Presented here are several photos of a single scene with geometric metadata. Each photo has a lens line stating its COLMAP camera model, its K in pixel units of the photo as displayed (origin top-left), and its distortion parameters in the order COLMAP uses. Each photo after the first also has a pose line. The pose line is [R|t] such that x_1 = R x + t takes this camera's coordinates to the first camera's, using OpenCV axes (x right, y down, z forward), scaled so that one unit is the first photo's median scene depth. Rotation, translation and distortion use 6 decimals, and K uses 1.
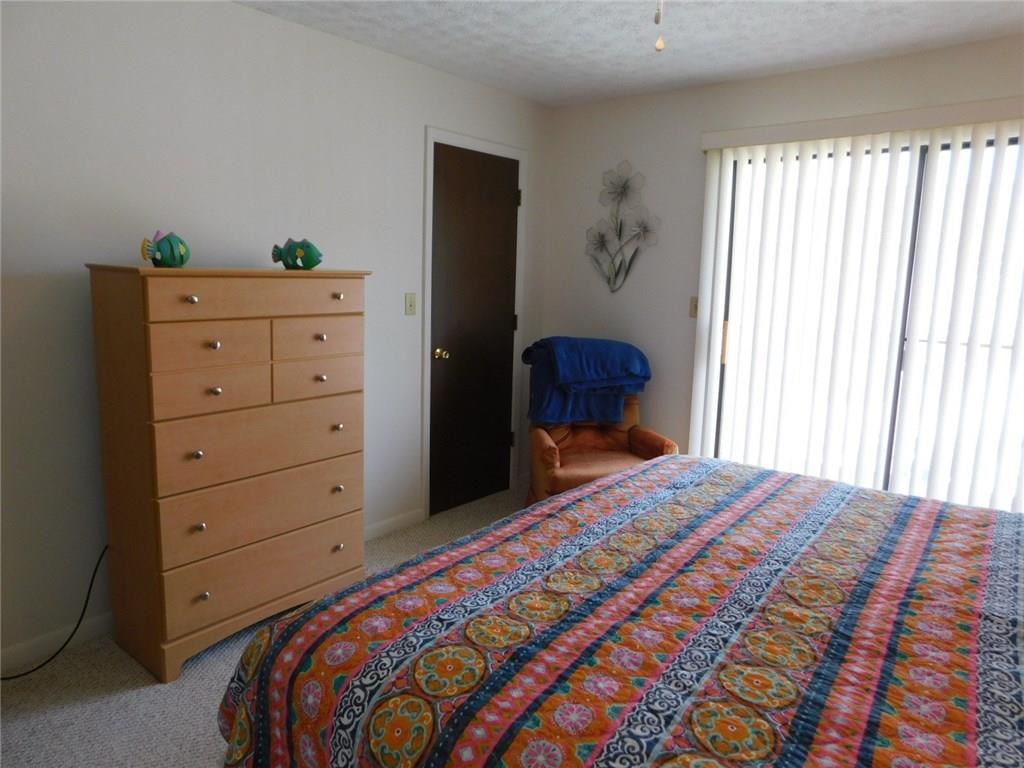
lens RADIAL K [[684.0, 0, 514.4], [0, 684.0, 383.5], [0, 0, 1]] dist [0.002842, 0.001111]
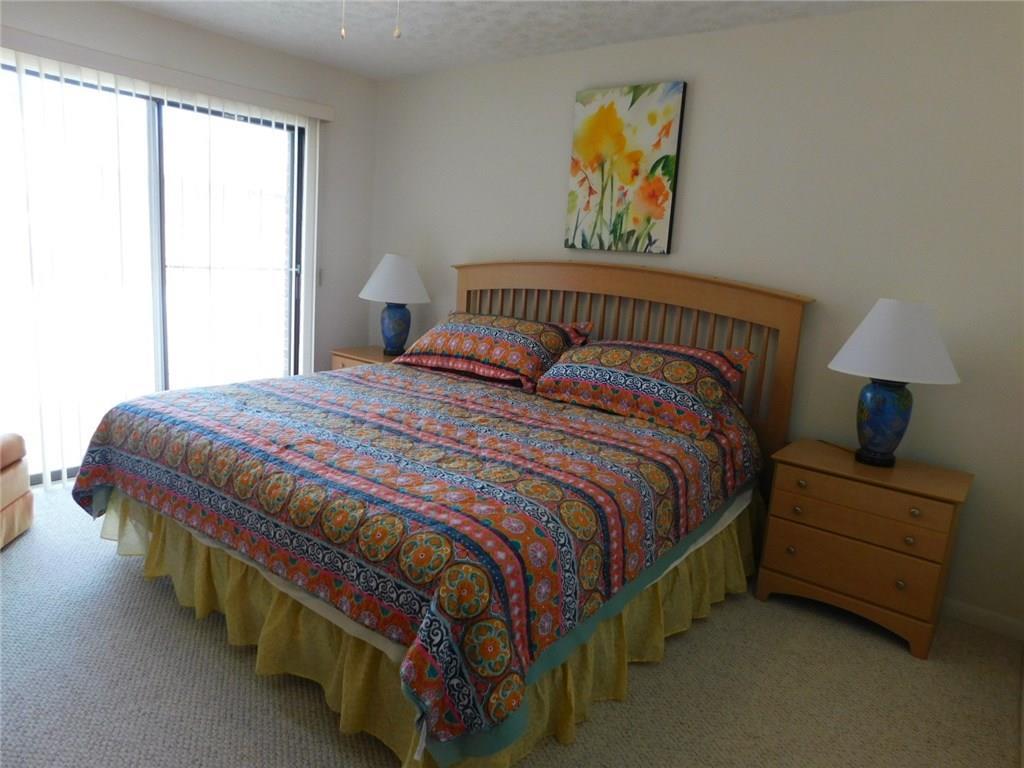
lens RADIAL K [[684.0, 0, 513.6], [0, 684.0, 384.4], [0, 0, 1]] dist [0.002842, 0.001111]
pose [[-0.018336, -0.207722, 0.978016, -1.330625], [0.092152, 0.973666, 0.208526, -0.120910], [-0.995576, 0.093949, 0.001289, 0.889790]]
